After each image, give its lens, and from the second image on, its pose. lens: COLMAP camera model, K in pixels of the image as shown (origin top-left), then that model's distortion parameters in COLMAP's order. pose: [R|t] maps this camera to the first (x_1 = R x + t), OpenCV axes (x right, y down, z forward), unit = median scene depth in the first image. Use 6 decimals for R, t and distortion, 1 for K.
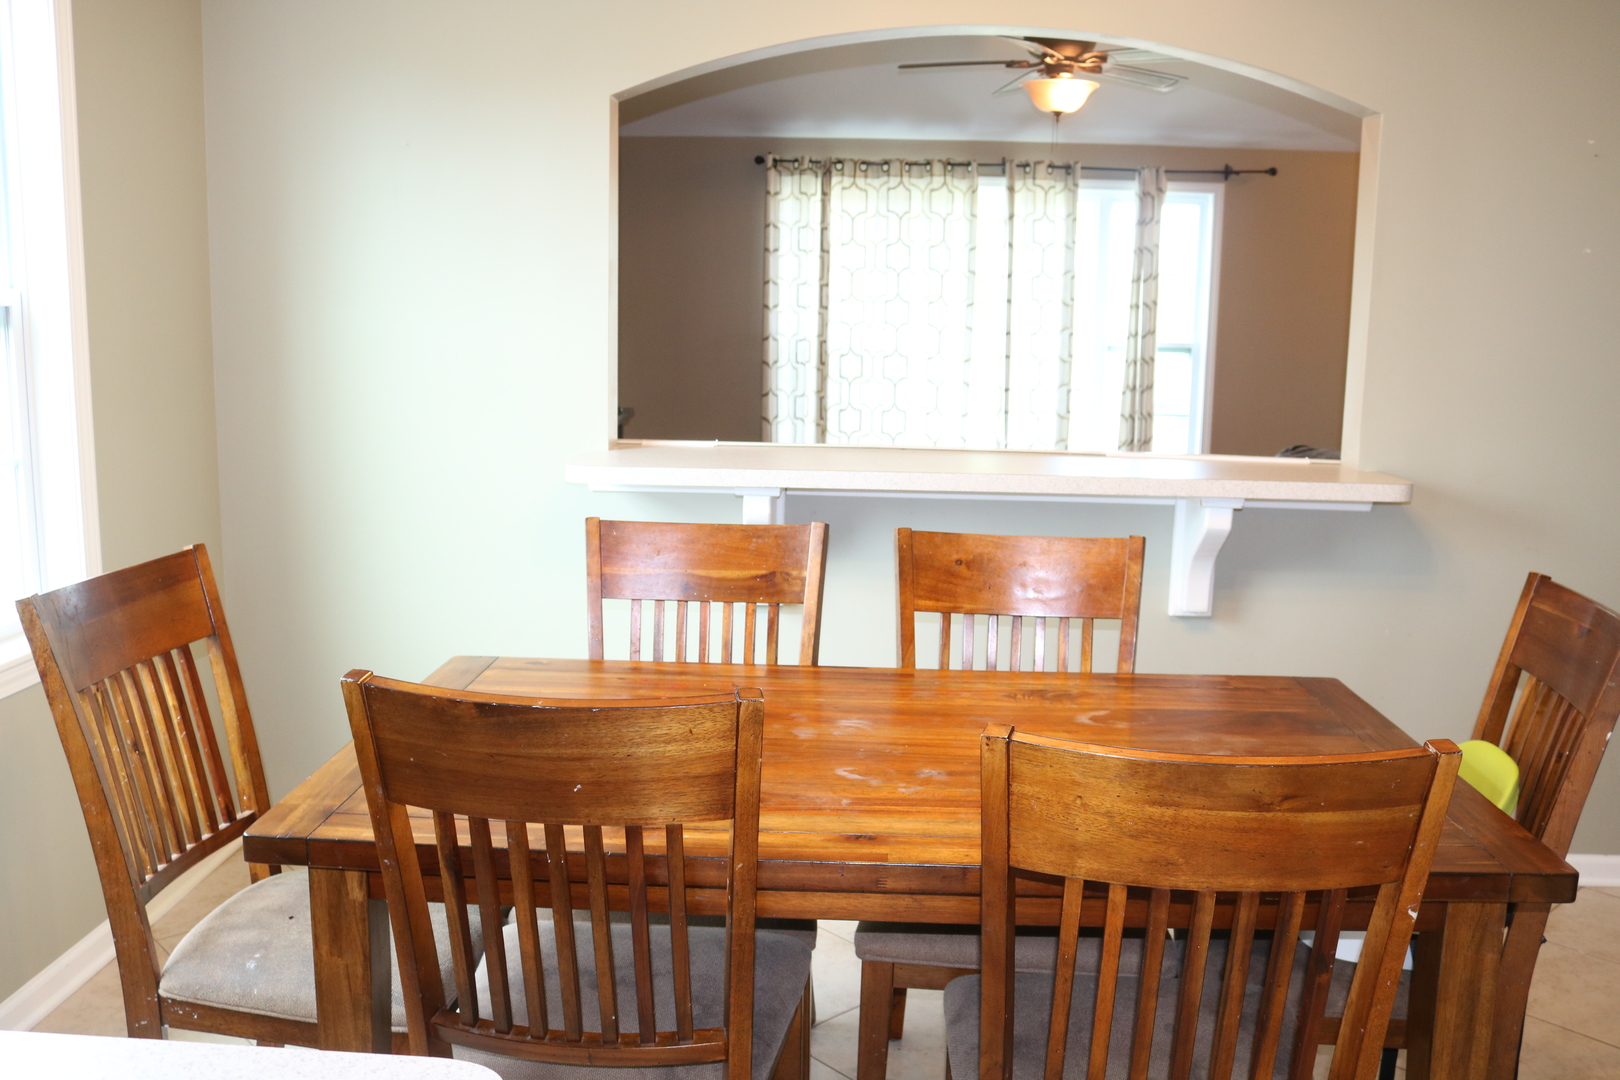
lens RADIAL K [[1492.5, 0, 817.1], [0, 1492.5, 540.7], [0, 0, 1]] dist [-0.121499, 0.000000]
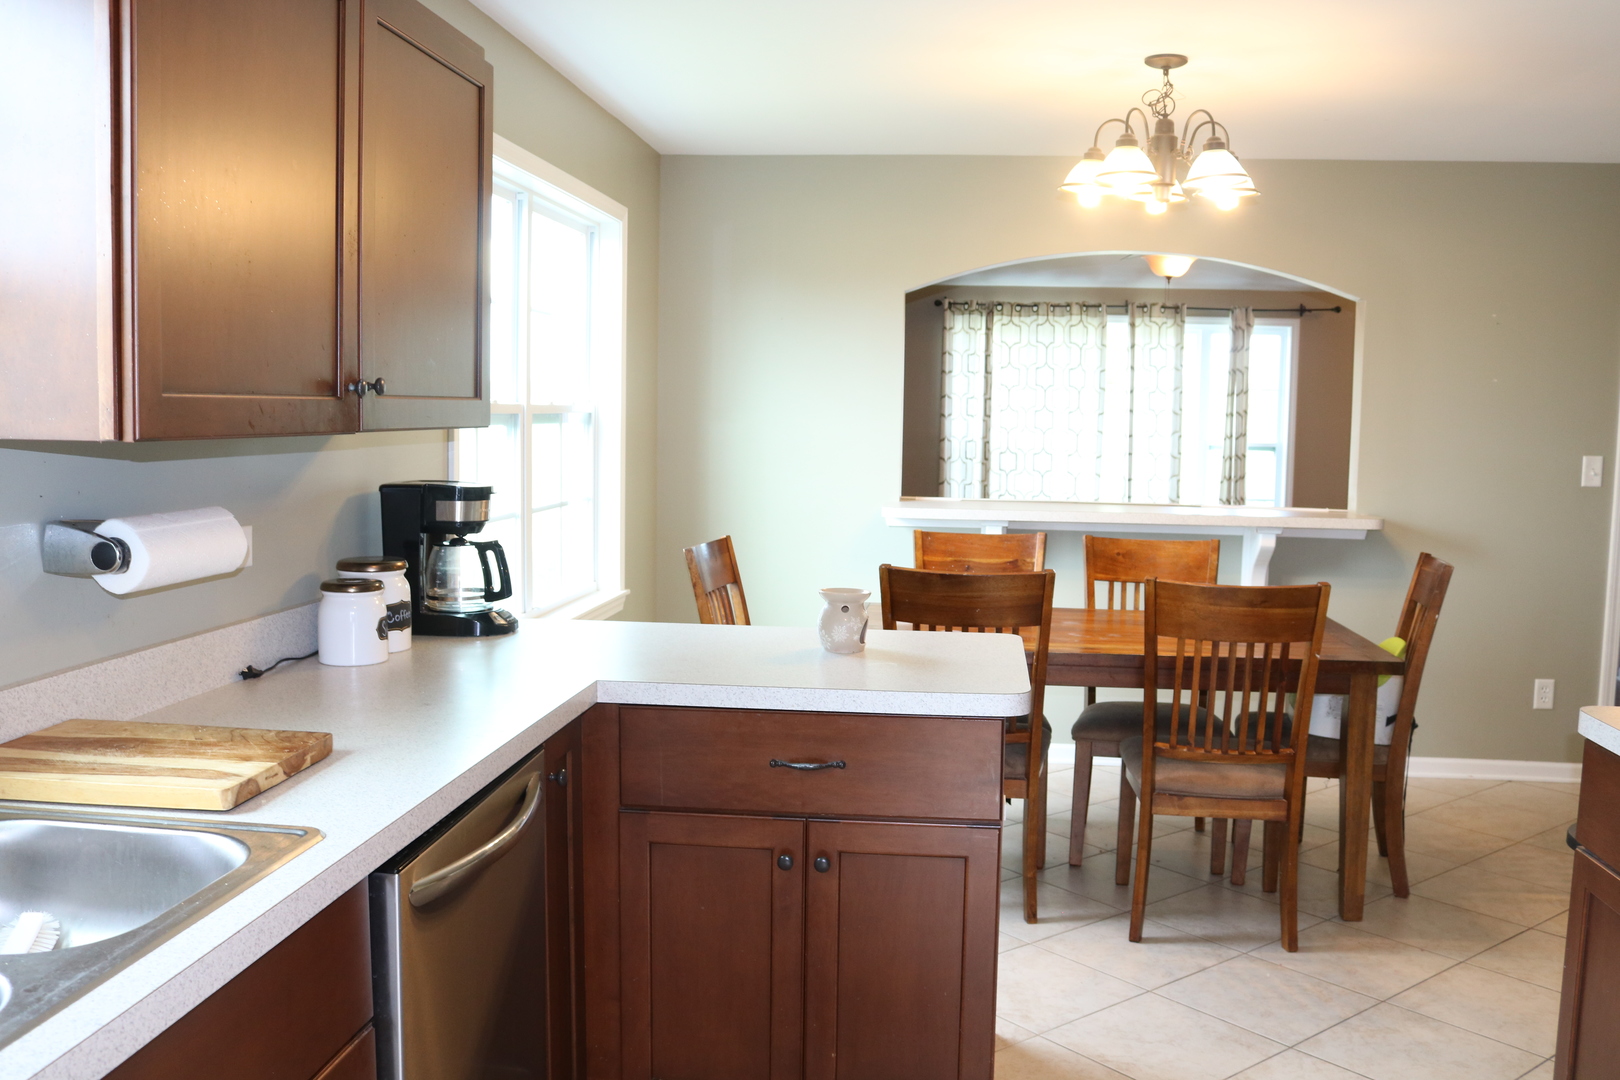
lens RADIAL K [[1492.5, 0, 808.4], [0, 1492.5, 544.3], [0, 0, 1]] dist [-0.121499, 0.000000]
pose [[0.996954, 0.005125, -0.077822, -0.049886], [-0.010490, 0.997583, -0.068690, 0.045878], [0.077282, 0.069297, 0.994598, -0.296555]]
